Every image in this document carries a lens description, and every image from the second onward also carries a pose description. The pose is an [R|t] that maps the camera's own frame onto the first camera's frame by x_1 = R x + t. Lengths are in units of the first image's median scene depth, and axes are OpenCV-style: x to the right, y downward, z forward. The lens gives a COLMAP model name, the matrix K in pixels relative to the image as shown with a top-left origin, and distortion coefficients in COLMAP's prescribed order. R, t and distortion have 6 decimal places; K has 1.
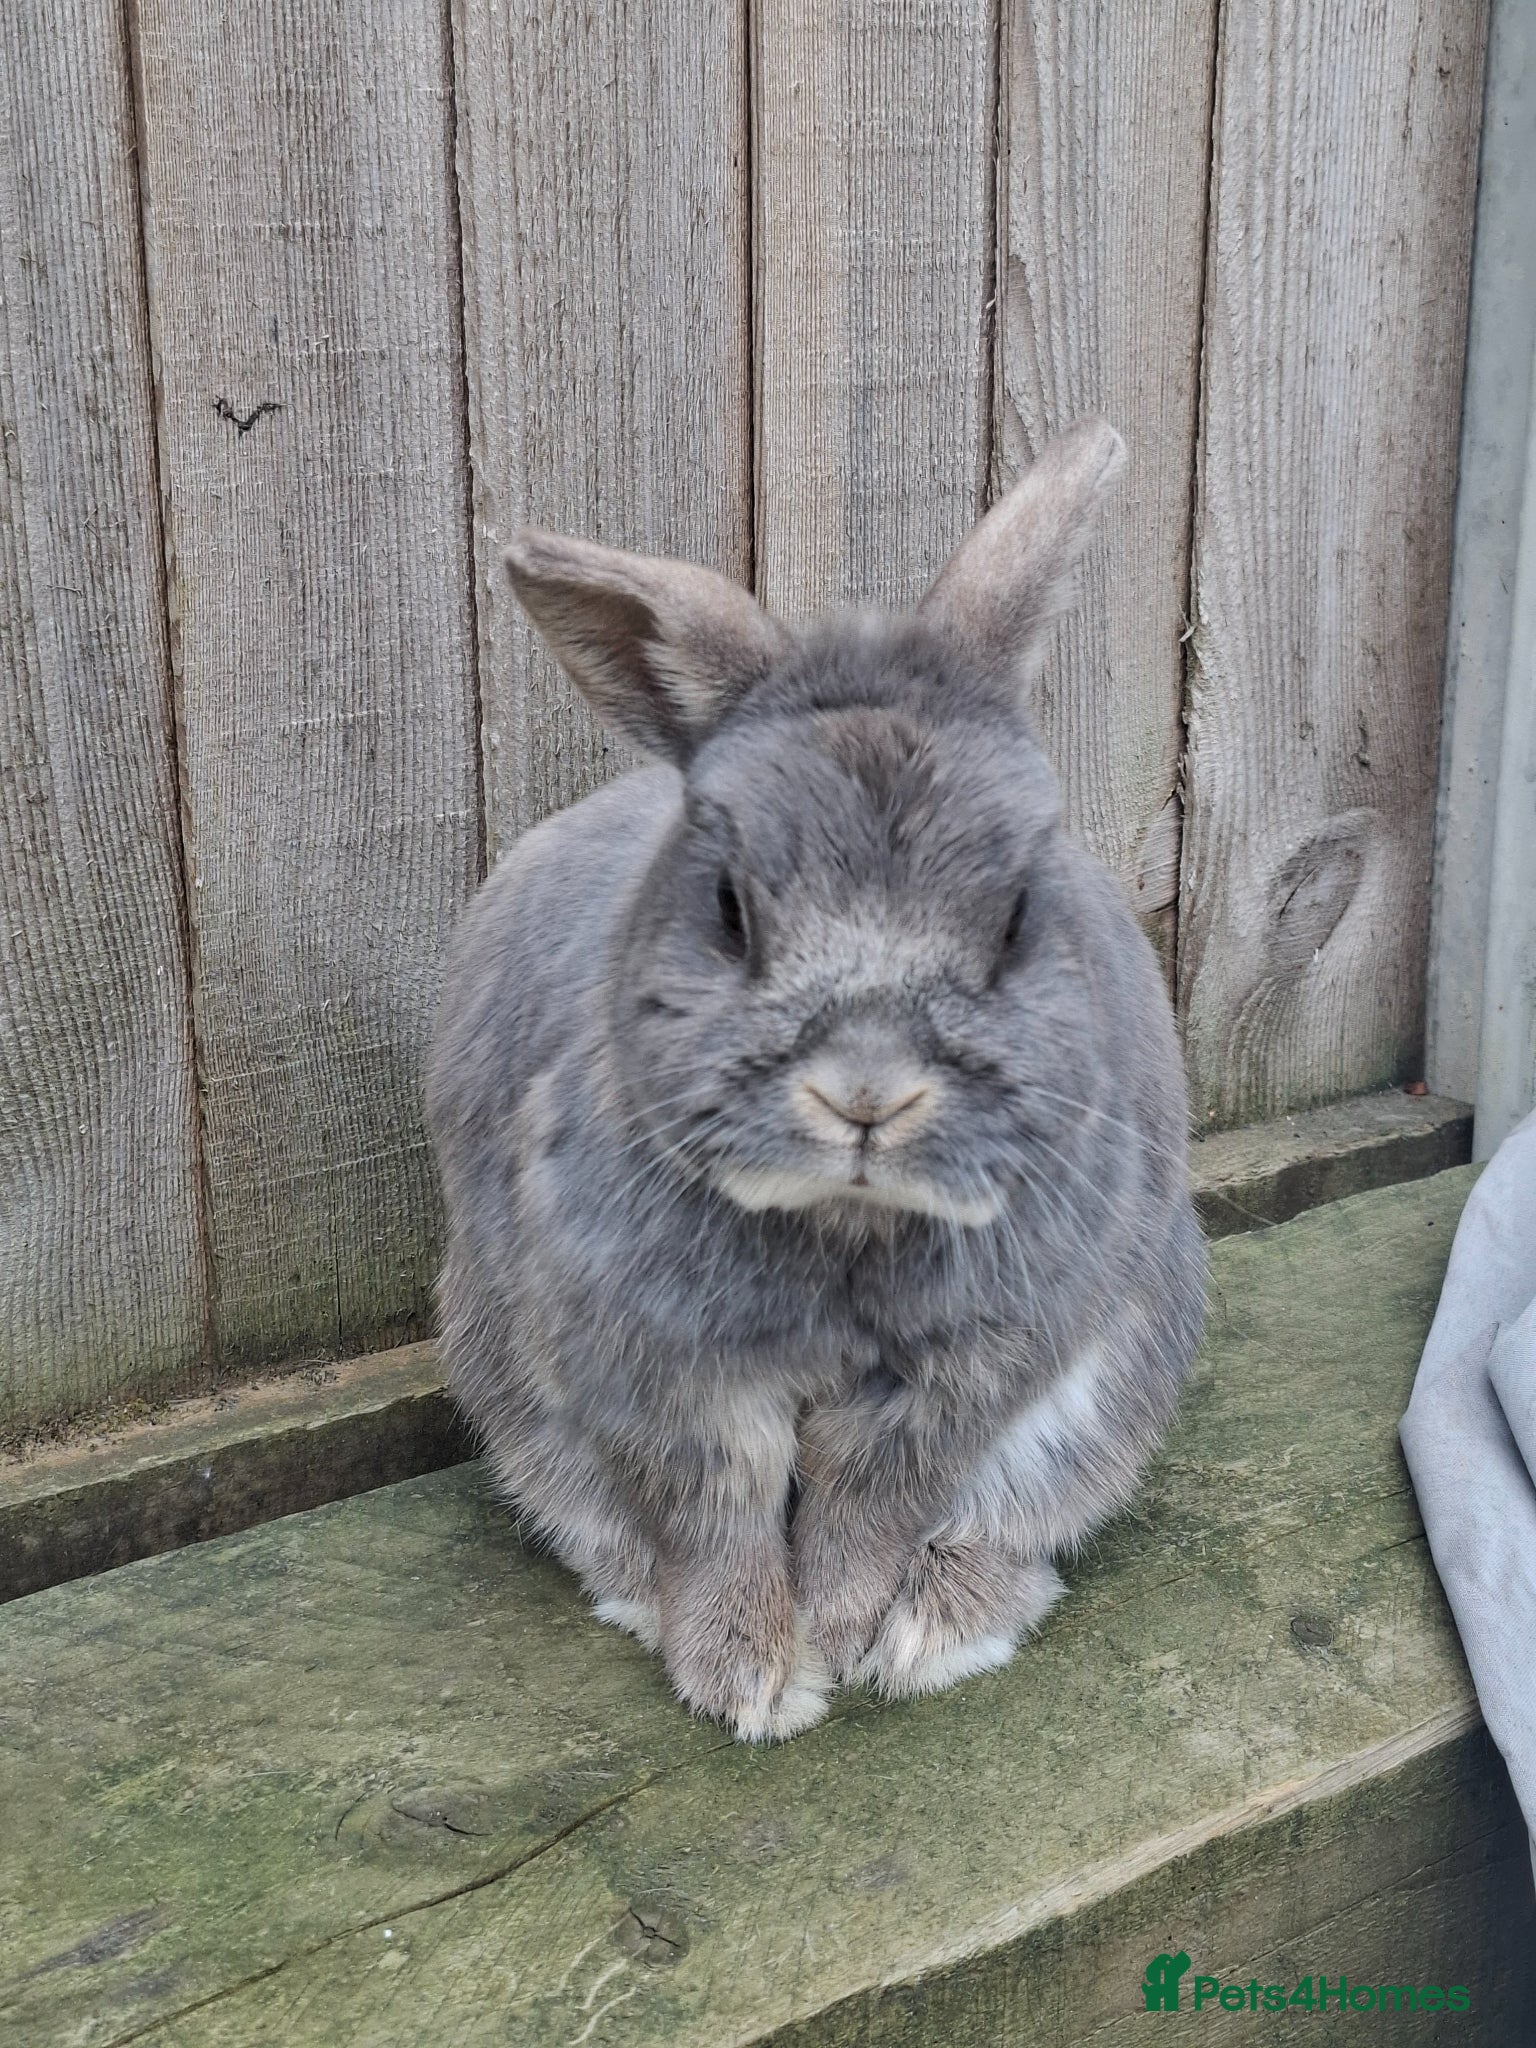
lens RADIAL K [[2802.9, 0, 768.0], [0, 2802.9, 1024.0], [0, 0, 1]] dist [0.152544, -0.356714]
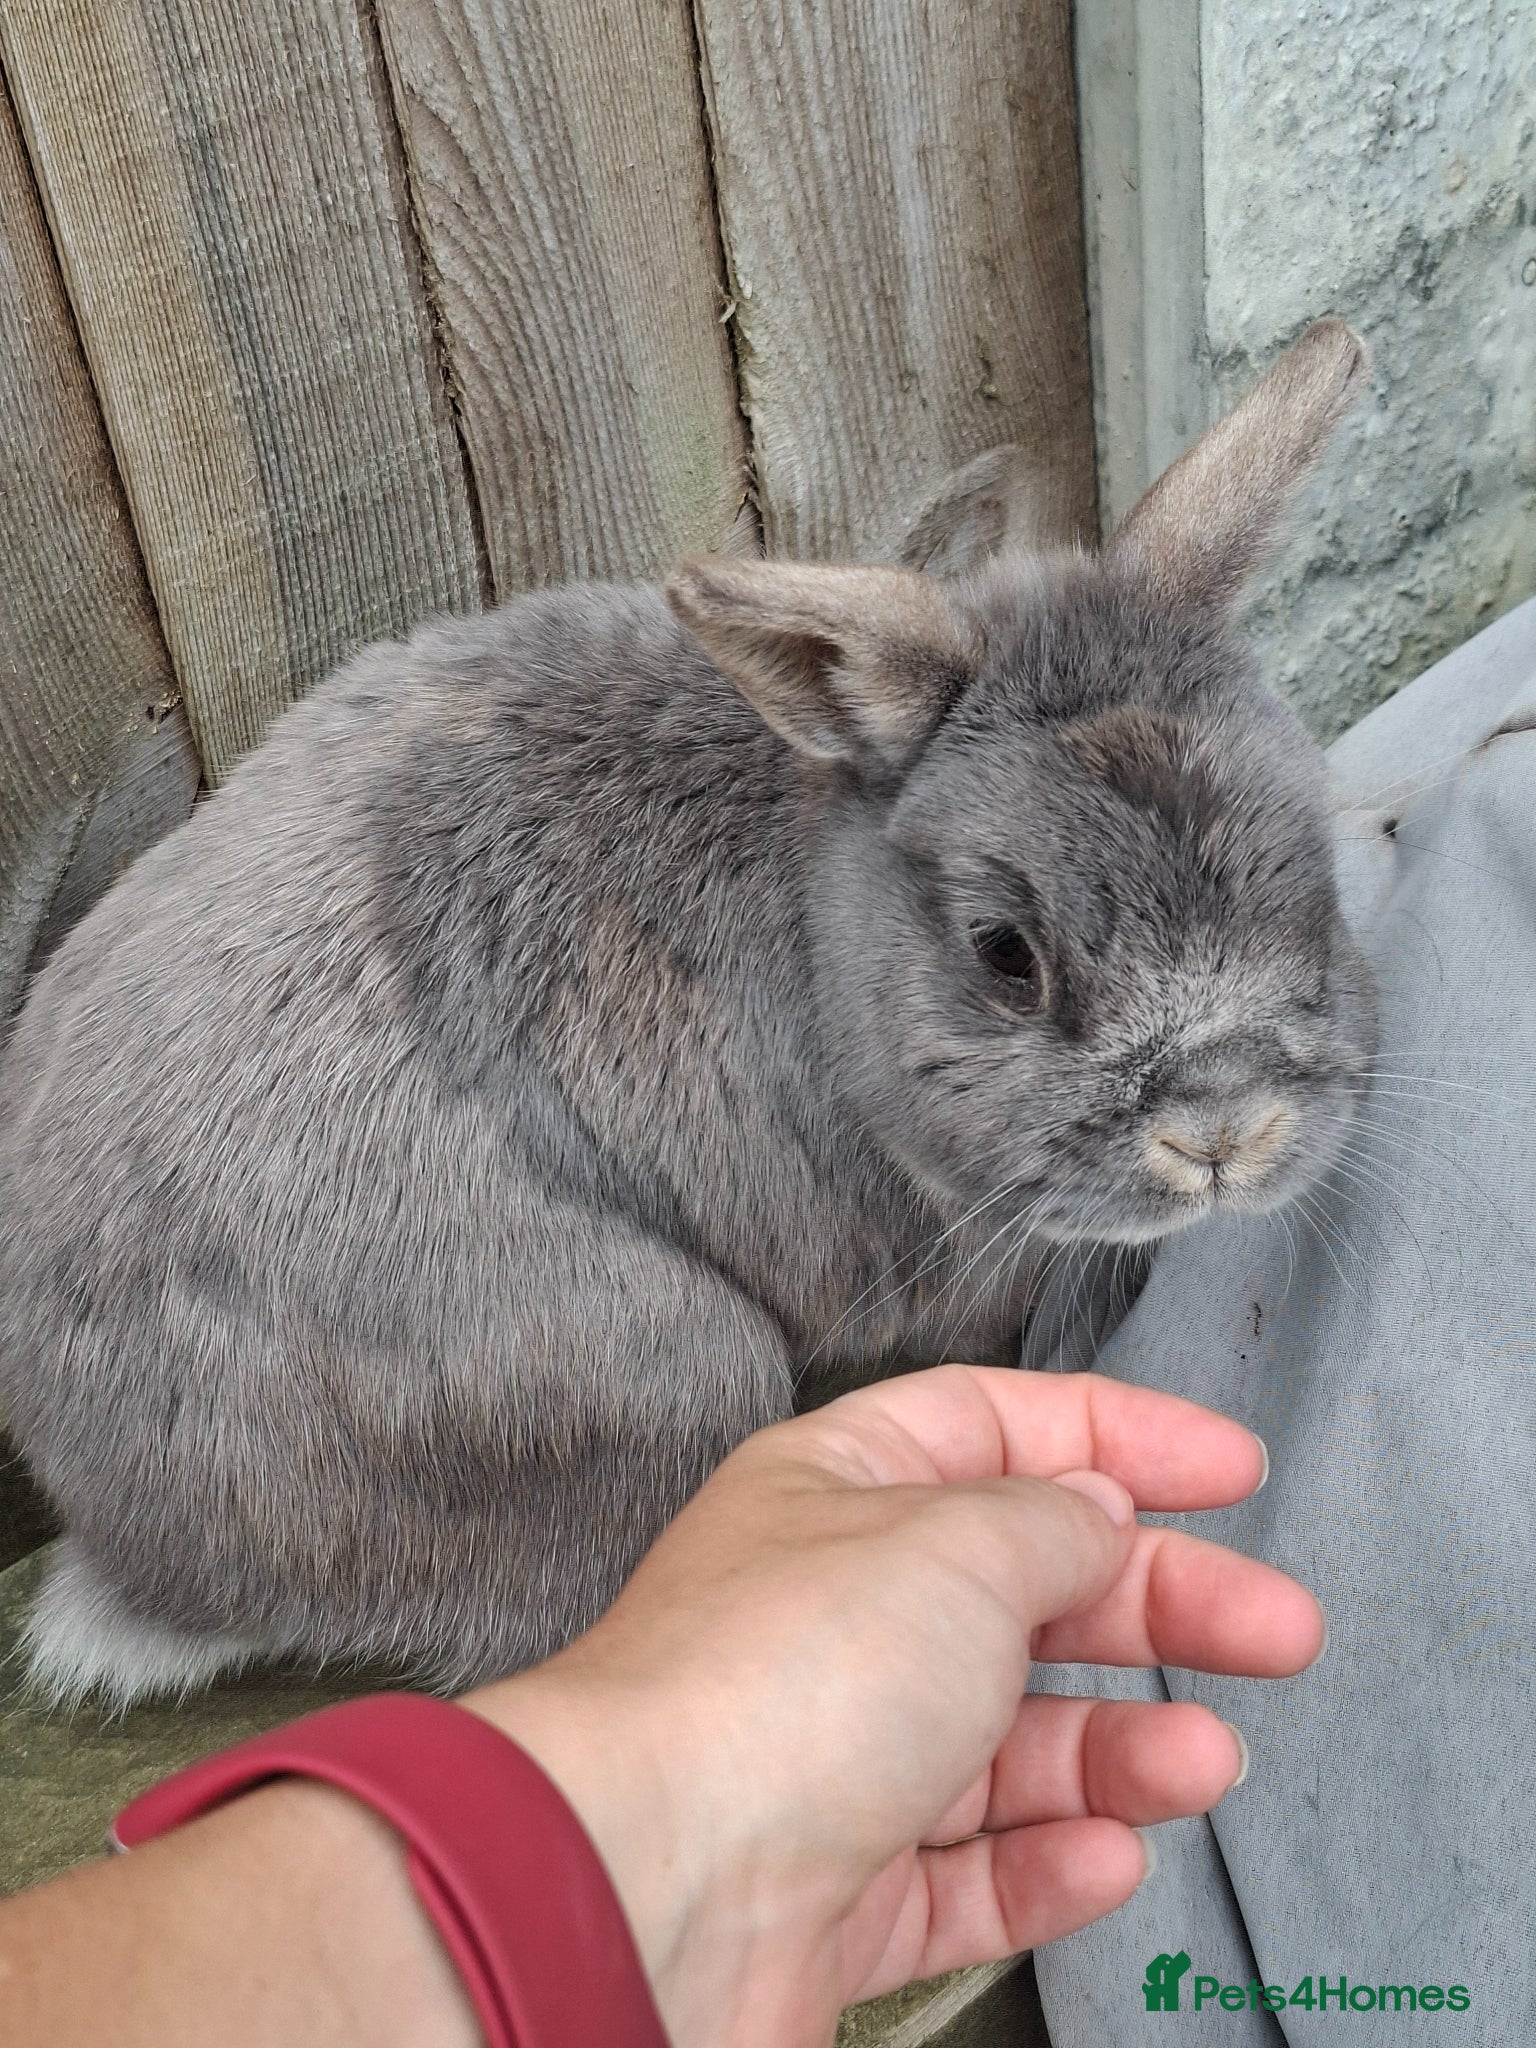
lens RADIAL K [[2802.9, 0, 768.0], [0, 2802.9, 1024.0], [0, 0, 1]] dist [0.152544, -0.356714]
pose [[0.991971, -0.125473, -0.015781, 0.174508], [0.123720, 0.937040, 0.326573, -0.246686], [-0.026189, -0.325903, 0.945040, 0.228825]]
